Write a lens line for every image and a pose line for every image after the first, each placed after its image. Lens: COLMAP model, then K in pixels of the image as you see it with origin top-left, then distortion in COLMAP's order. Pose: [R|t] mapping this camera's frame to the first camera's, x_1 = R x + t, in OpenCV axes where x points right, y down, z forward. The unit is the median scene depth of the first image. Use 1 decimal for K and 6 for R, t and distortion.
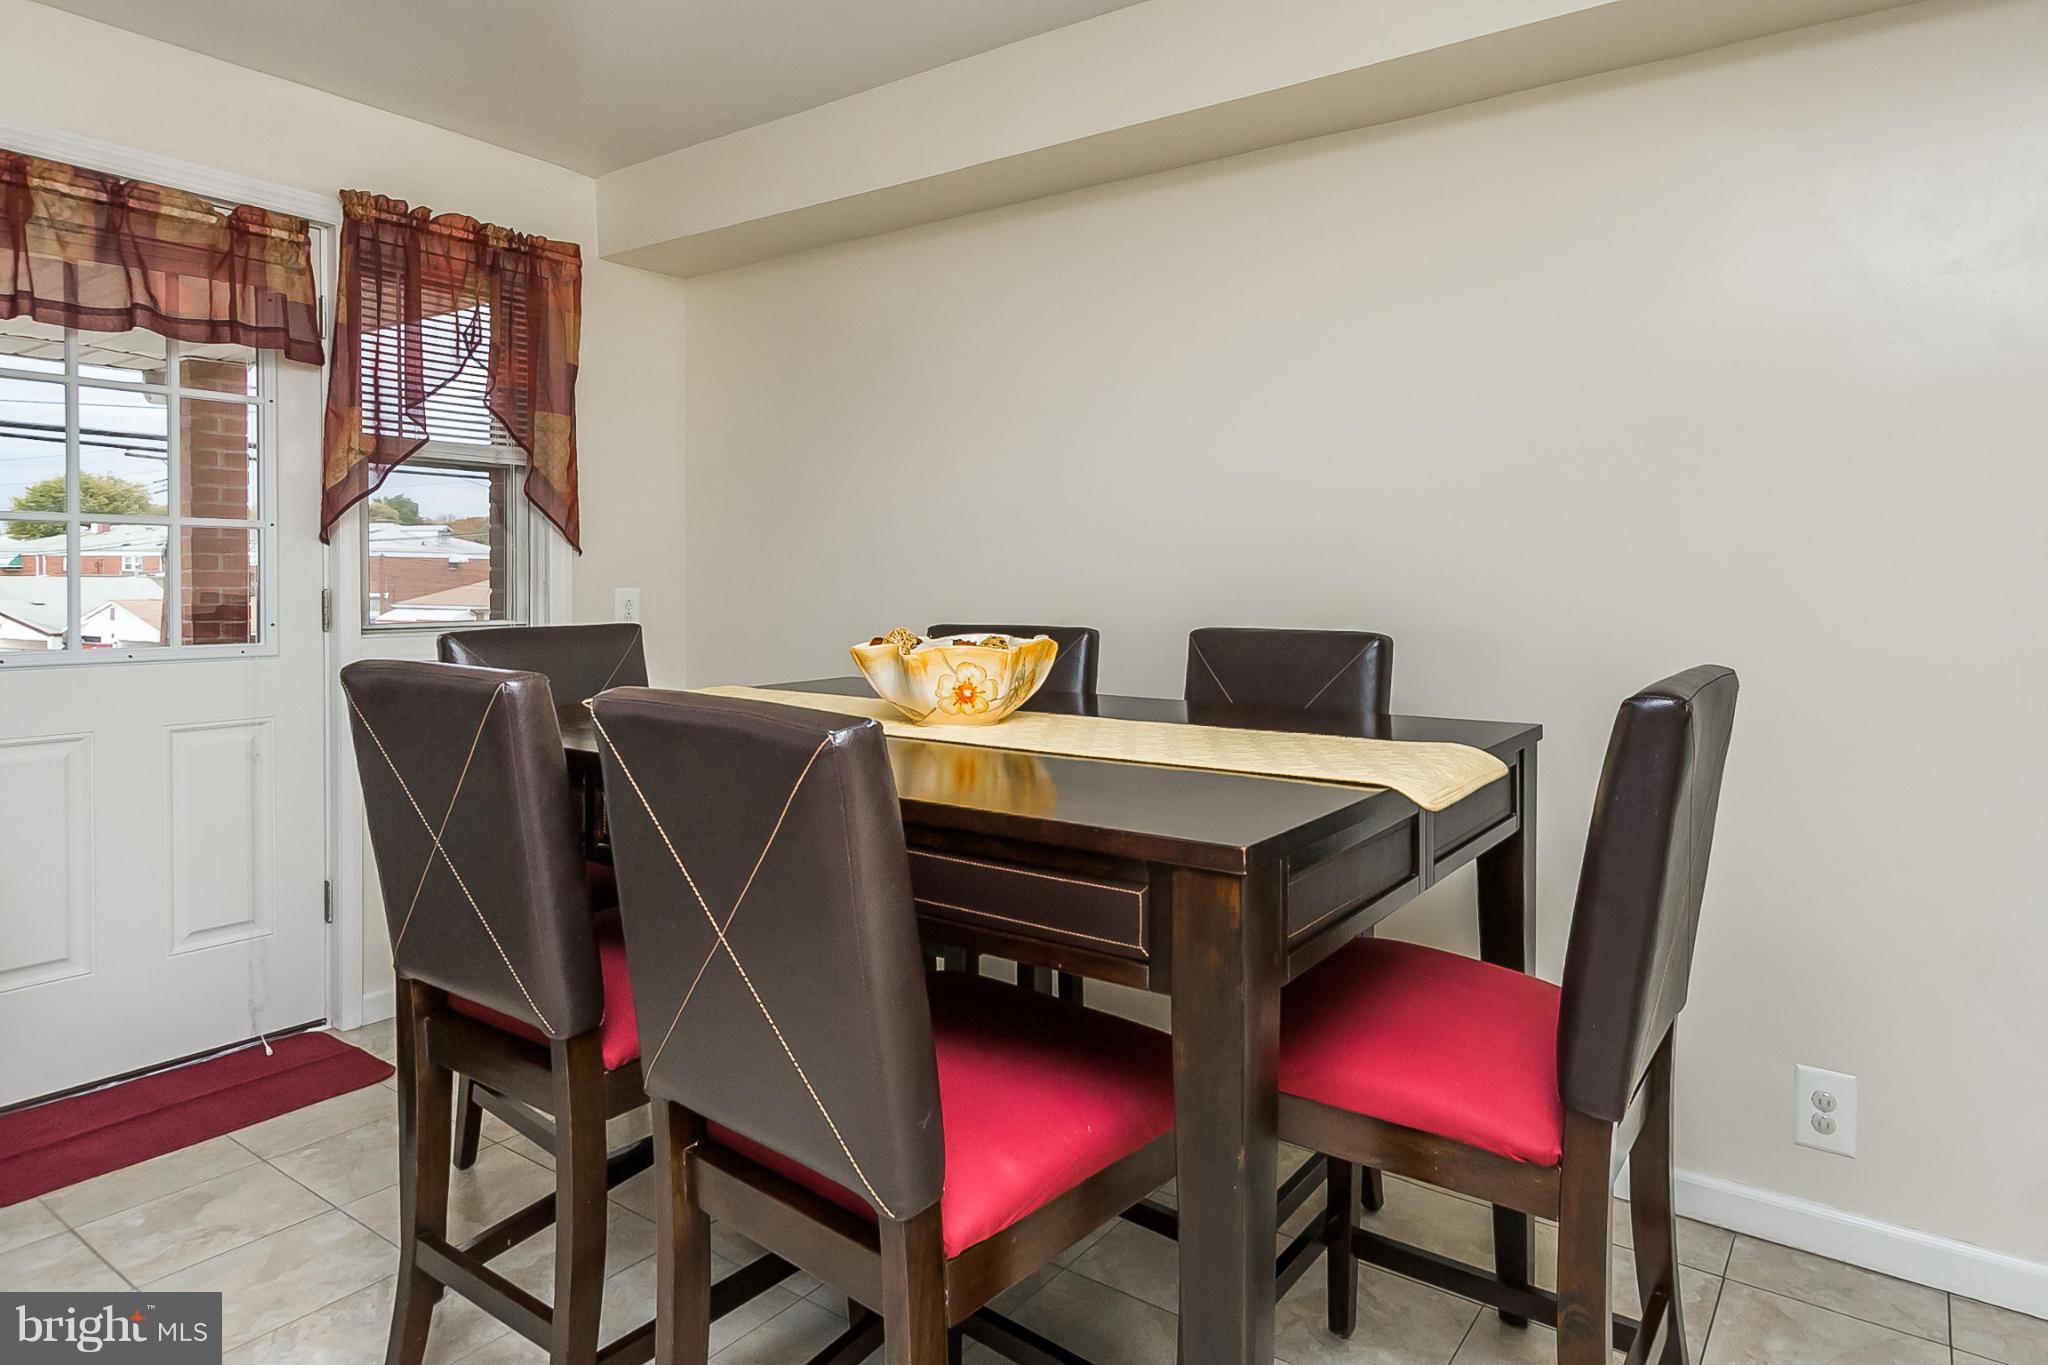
lens RADIAL K [[1179.7, 0, 1053.3], [0, 1179.7, 604.8], [0, 0, 1]] dist [0.004086, 0.007249]
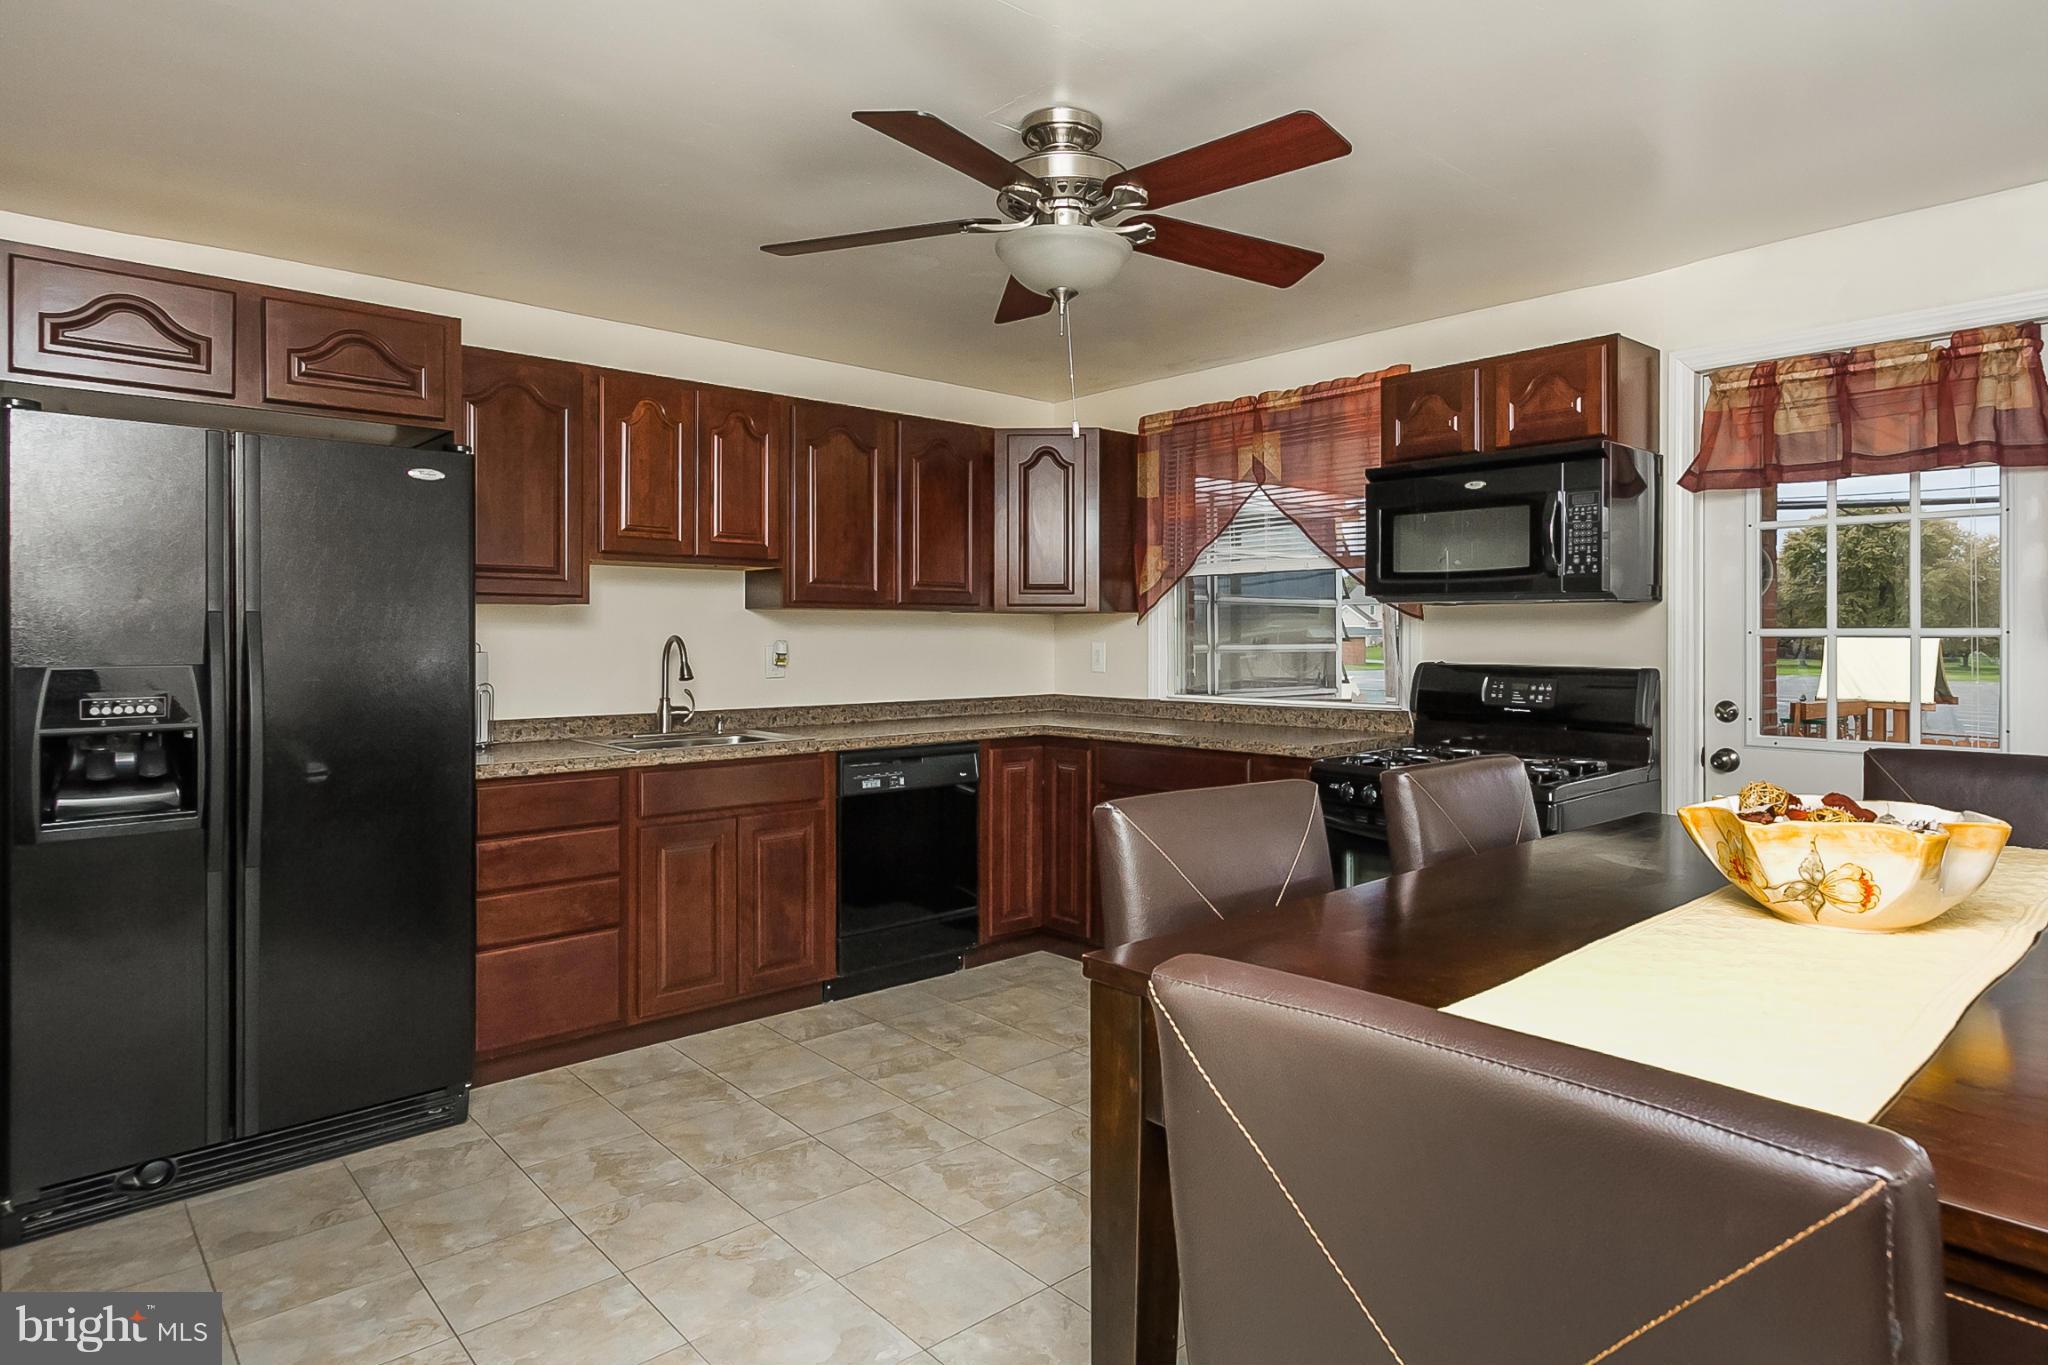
lens RADIAL K [[1177.4, 0, 1073.7], [0, 1177.4, 633.7], [0, 0, 1]] dist [0.011010, -0.001631]
pose [[-0.189240, -0.006373, -0.981910, 0.635094], [-0.023578, 0.999720, -0.001944, -0.059652], [0.981648, 0.022783, -0.189337, 0.546387]]
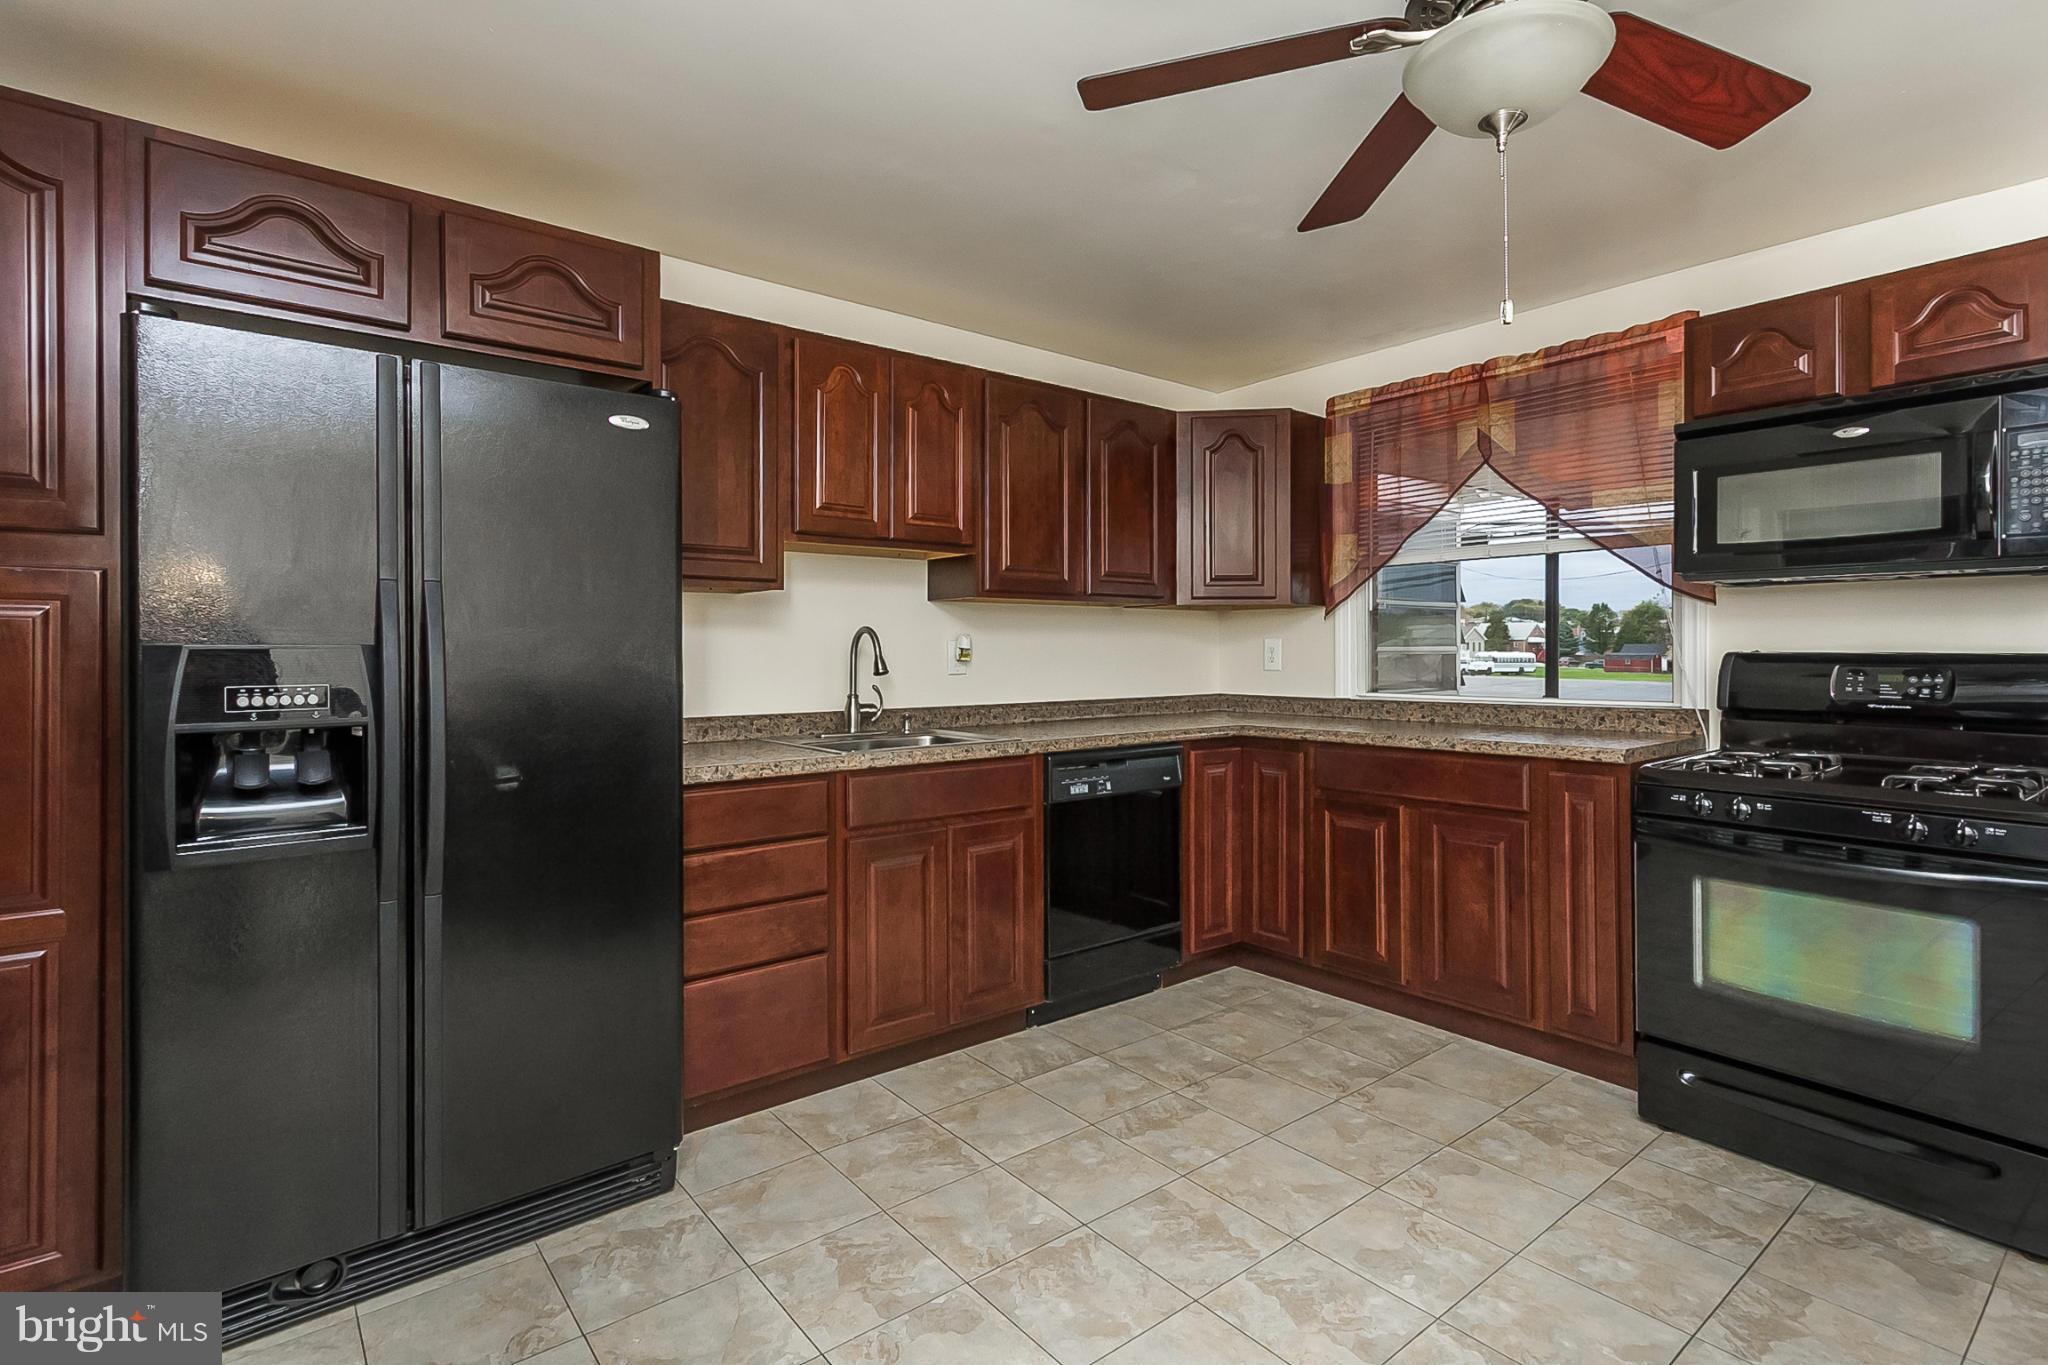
lens RADIAL K [[1002.2, 0, 1026.9], [0, 1002.2, 648.9], [0, 0, 1]] dist [0.005903, -0.000369]
pose [[-0.254853, -0.006898, -0.966955, 0.284105], [-0.019961, 0.999799, -0.001872, -0.016100], [0.966774, 0.018825, -0.254940, 0.181559]]
